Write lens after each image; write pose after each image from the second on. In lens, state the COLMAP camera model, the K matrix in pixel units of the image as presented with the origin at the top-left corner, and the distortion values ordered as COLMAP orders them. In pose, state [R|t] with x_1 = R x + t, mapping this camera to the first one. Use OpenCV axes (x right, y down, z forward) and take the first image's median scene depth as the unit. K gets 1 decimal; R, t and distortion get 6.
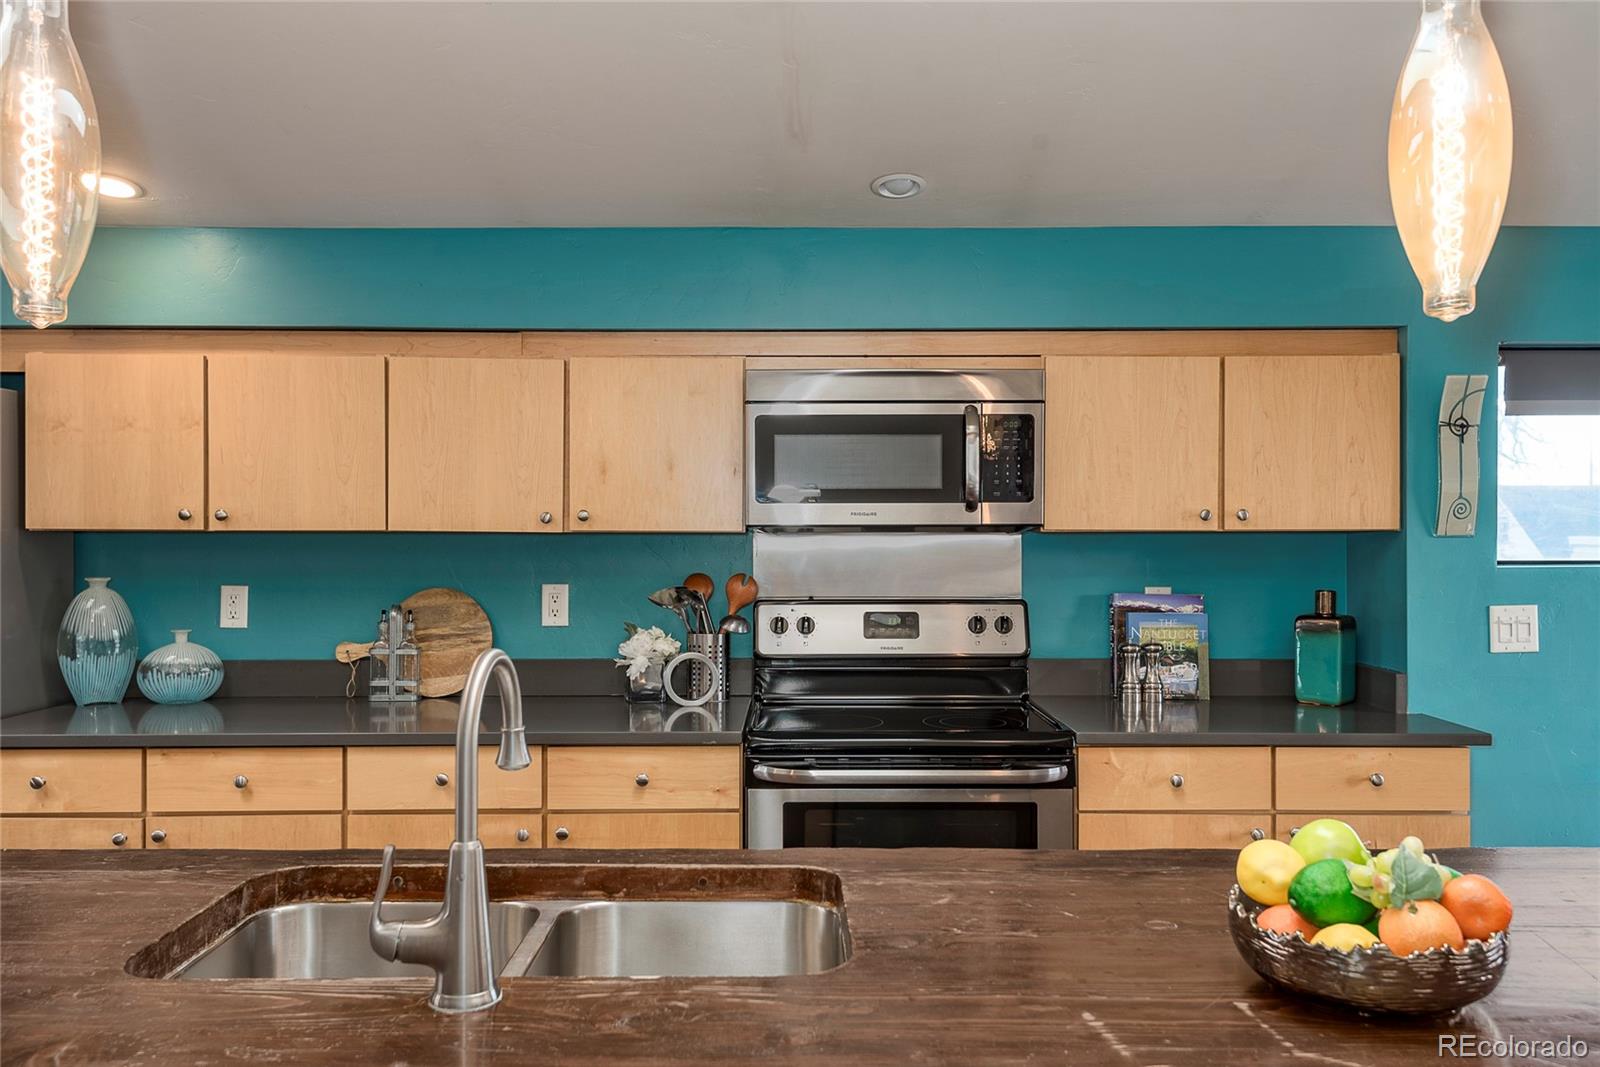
lens RADIAL K [[1233.9, 0, 800.0], [0, 1233.9, 533.5], [0, 0, 1]] dist [0.035008, -0.004048]
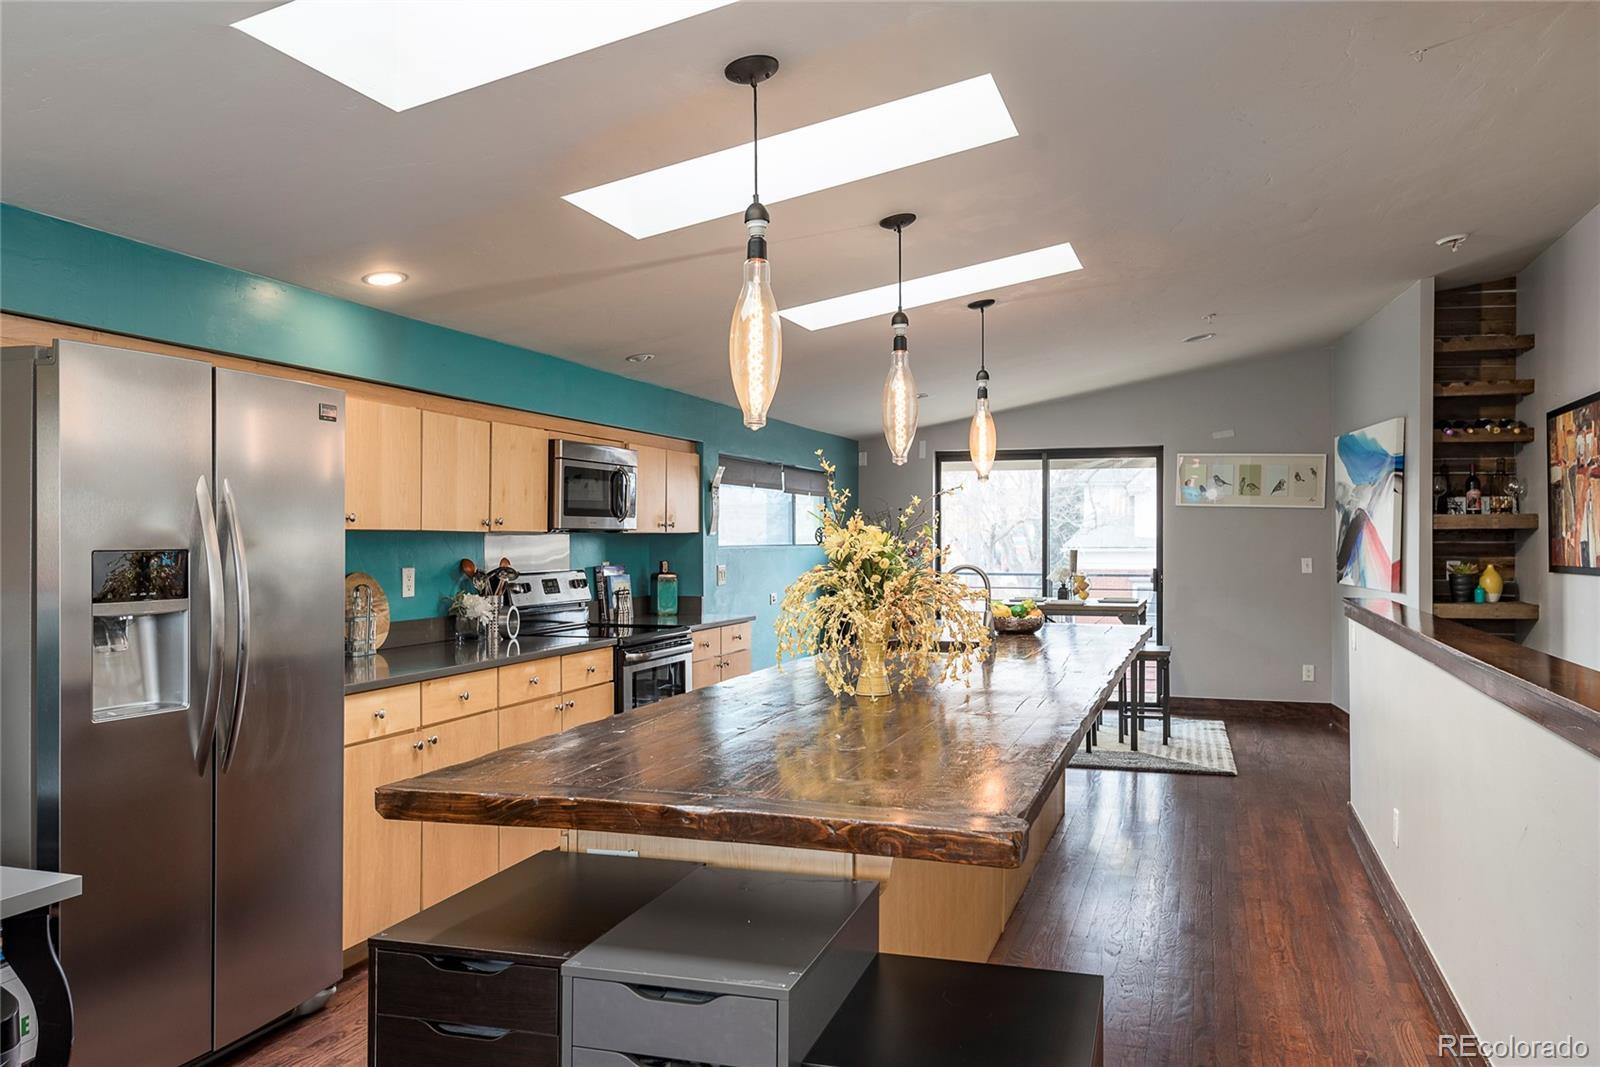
lens RADIAL K [[1233.9, 0, 800.0], [0, 1233.9, 533.5], [0, 0, 1]] dist [0.035008, -0.004048]
pose [[0.332508, 0.005079, 0.943087, -1.546970], [0.005509, 0.999958, -0.007327, 0.014973], [-0.943084, 0.007632, 0.332466, 0.100394]]
